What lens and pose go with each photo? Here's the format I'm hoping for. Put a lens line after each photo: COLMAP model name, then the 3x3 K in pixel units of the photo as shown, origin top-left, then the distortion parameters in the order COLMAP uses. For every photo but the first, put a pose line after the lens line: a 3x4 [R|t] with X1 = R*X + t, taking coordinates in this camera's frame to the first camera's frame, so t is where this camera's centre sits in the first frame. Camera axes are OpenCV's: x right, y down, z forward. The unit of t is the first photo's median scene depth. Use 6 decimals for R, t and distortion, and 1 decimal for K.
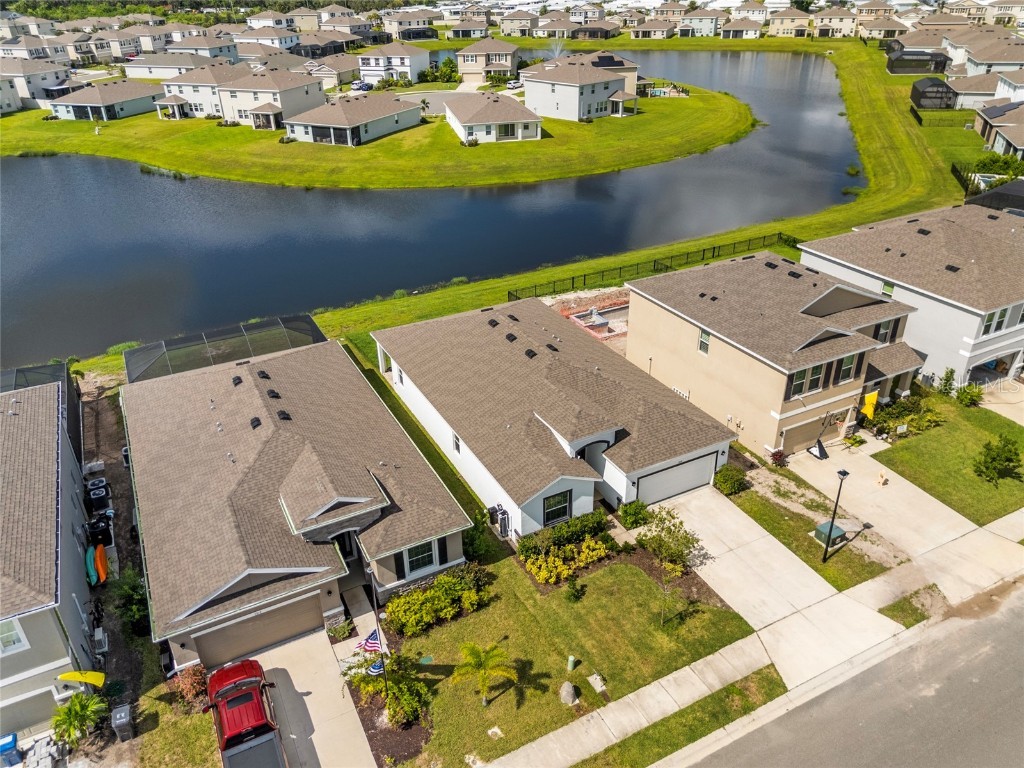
lens RADIAL K [[756.9, 0, 509.7], [0, 756.9, 380.6], [0, 0, 1]] dist [0.069466, -0.070171]
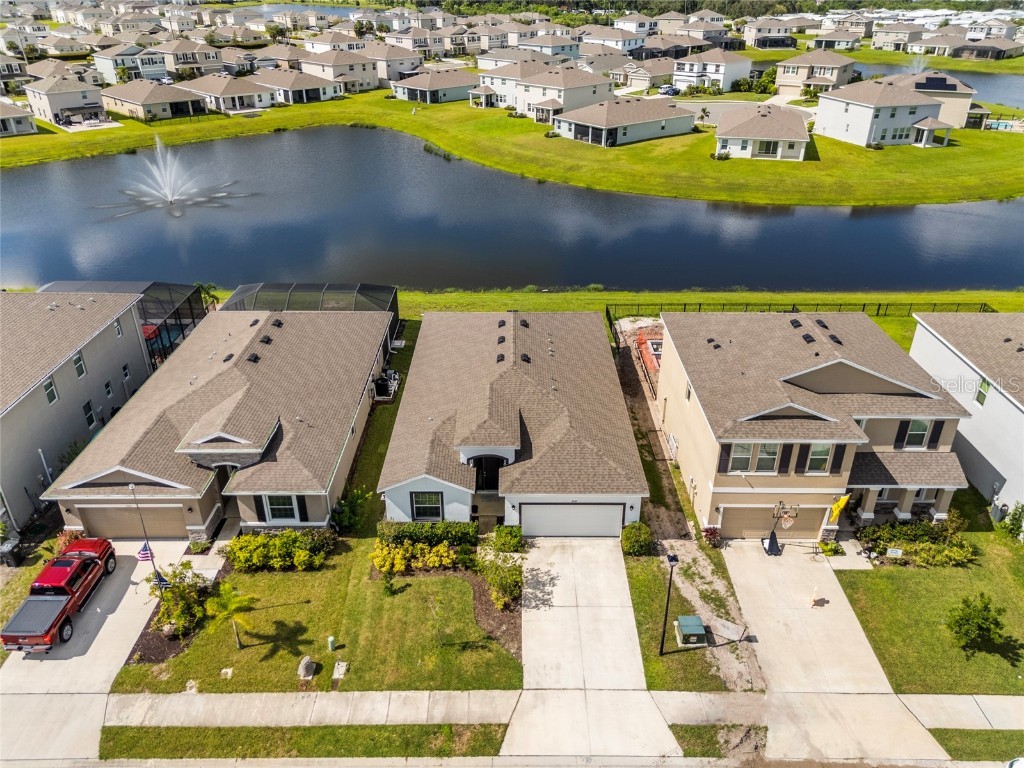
lens RADIAL K [[756.9, 0, 509.7], [0, 756.9, 380.6], [0, 0, 1]] dist [0.069466, -0.070171]
pose [[0.887055, 0.233519, -0.398249, 0.275285], [-0.235469, 0.970849, 0.044791, -0.034186], [0.397100, 0.054043, 0.916183, 0.058467]]
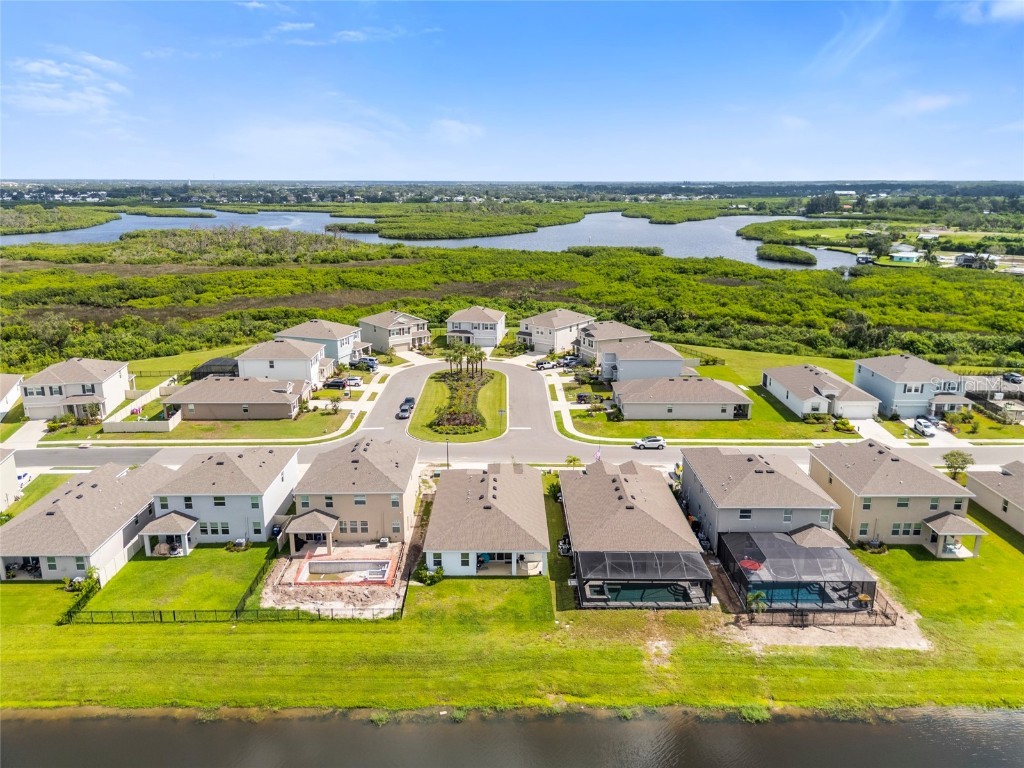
lens RADIAL K [[756.9, 0, 509.7], [0, 756.9, 380.6], [0, 0, 1]] dist [0.069466, -0.070171]
pose [[-0.891714, -0.101935, 0.440971, -0.550278], [0.229077, 0.738646, 0.633976, -0.949544], [-0.390345, 0.666341, -0.635311, 1.311635]]
